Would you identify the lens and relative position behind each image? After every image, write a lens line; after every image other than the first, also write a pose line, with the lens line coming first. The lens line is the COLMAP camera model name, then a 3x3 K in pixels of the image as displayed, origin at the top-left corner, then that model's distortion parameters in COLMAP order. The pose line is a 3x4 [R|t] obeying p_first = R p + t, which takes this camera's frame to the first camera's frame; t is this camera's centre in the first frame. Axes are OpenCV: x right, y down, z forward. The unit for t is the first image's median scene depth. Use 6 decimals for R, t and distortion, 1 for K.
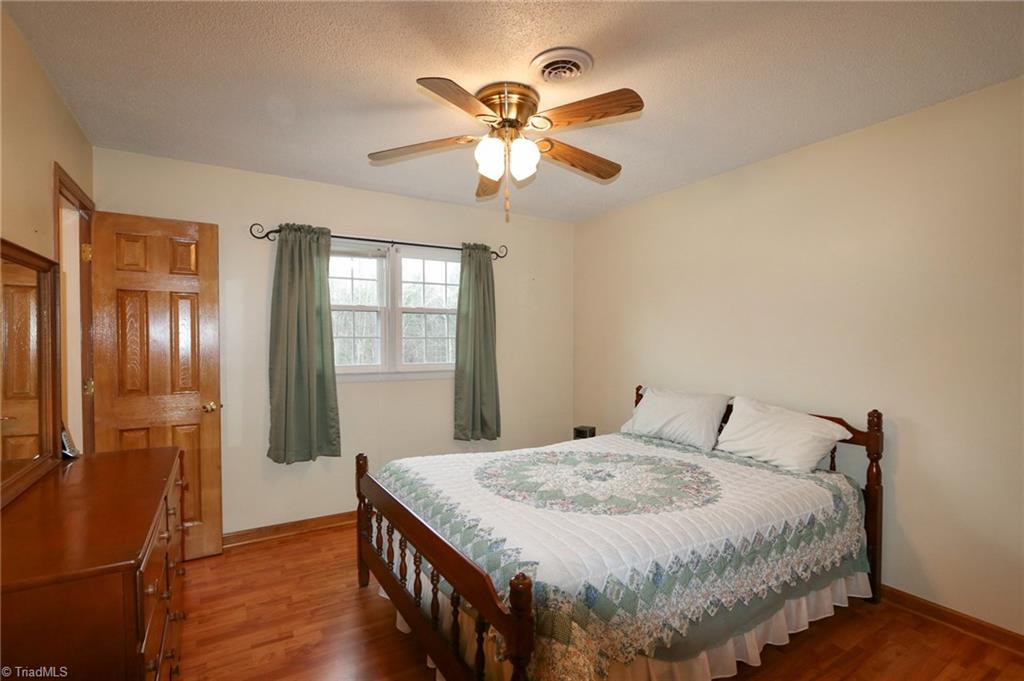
lens RADIAL K [[470.2, 0, 501.5], [0, 470.2, 350.4], [0, 0, 1]] dist [-0.000893, 0.000104]
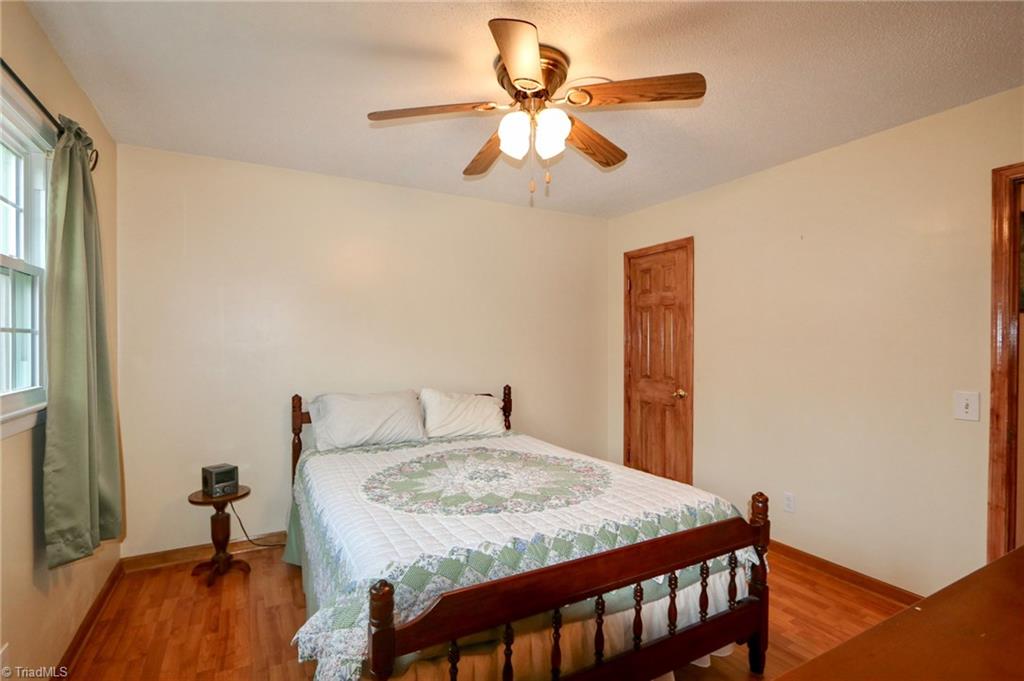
lens RADIAL K [[470.2, 0, 501.5], [0, 470.2, 350.4], [0, 0, 1]] dist [-0.000893, 0.000104]
pose [[0.043417, 0.002739, 0.999053, -0.544712], [0.028144, 0.999596, -0.003963, 0.010946], [-0.998661, 0.028289, 0.043323, 0.659544]]
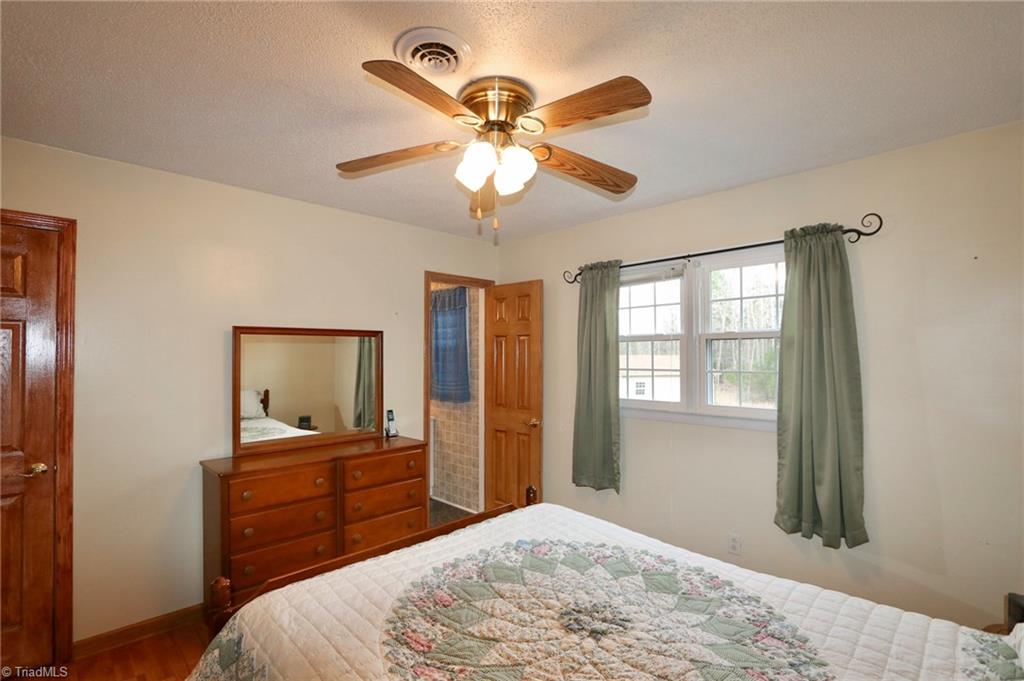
lens RADIAL K [[470.2, 0, 501.5], [0, 470.2, 350.4], [0, 0, 1]] dist [-0.000893, 0.000104]
pose [[0.248224, -0.013993, -0.968602, 0.532713], [-0.026574, 0.999421, -0.021248, -0.040682], [0.968338, 0.031014, 0.247708, 0.523156]]
